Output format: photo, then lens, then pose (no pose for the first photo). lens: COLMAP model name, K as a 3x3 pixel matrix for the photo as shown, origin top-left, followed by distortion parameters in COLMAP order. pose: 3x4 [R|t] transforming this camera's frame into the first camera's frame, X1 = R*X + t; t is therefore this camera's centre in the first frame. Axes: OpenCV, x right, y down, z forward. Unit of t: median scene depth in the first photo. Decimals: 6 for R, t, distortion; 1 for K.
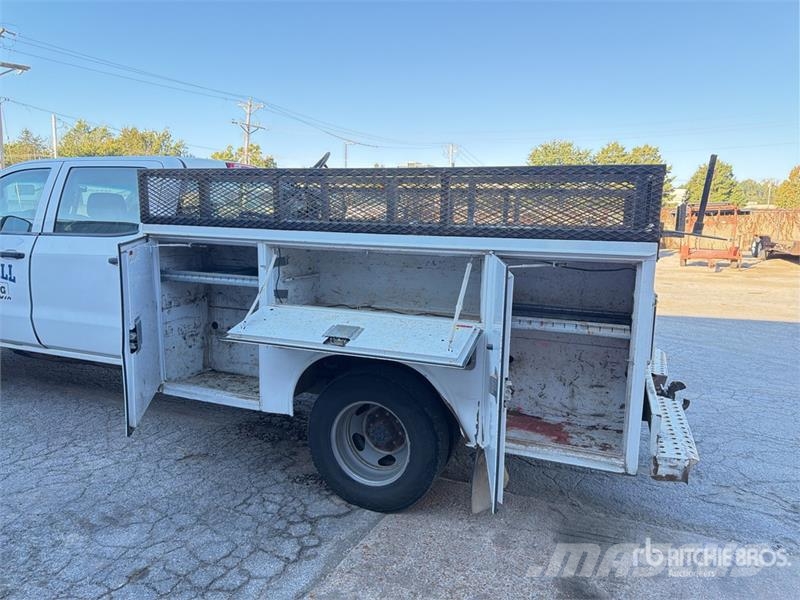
lens RADIAL K [[564.3, 0, 401.4], [0, 564.3, 291.9], [0, 0, 1]] dist [0.032843, -0.041922]
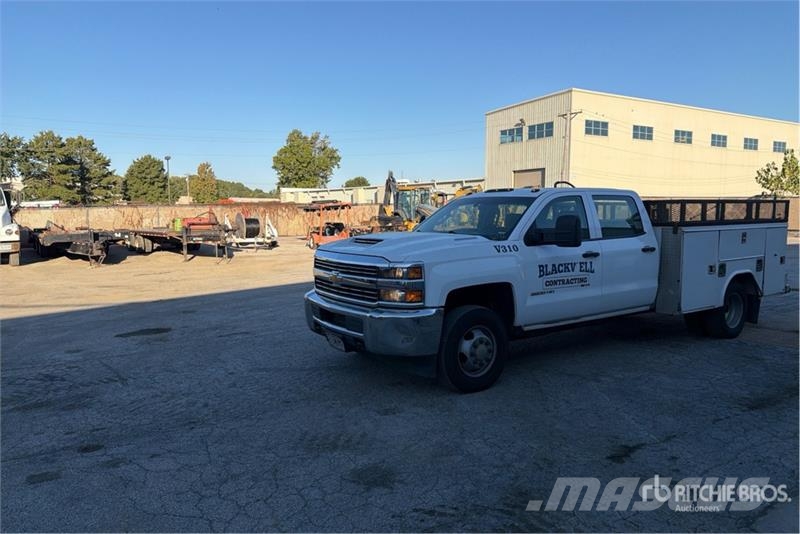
lens RADIAL K [[561.8, 0, 392.7], [0, 561.8, 267.3], [0, 0, 1]] dist [0.055000, -0.076051]
pose [[0.558880, -0.110946, 0.821793, -2.188581], [0.132513, 0.990223, 0.043567, -0.164991], [-0.818592, 0.084549, 0.568118, 0.591760]]
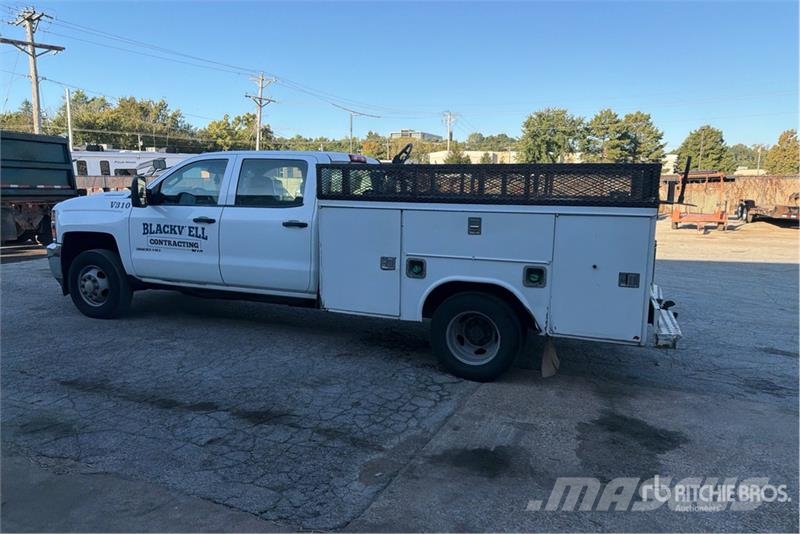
lens RADIAL K [[561.8, 0, 397.6], [0, 561.8, 267.1], [0, 0, 1]] dist [0.055000, -0.076051]
pose [[0.999945, -0.008645, 0.005905, -0.209053], [0.008559, 0.999859, 0.014457, 0.035916], [-0.006029, -0.014405, 0.999878, -0.428492]]
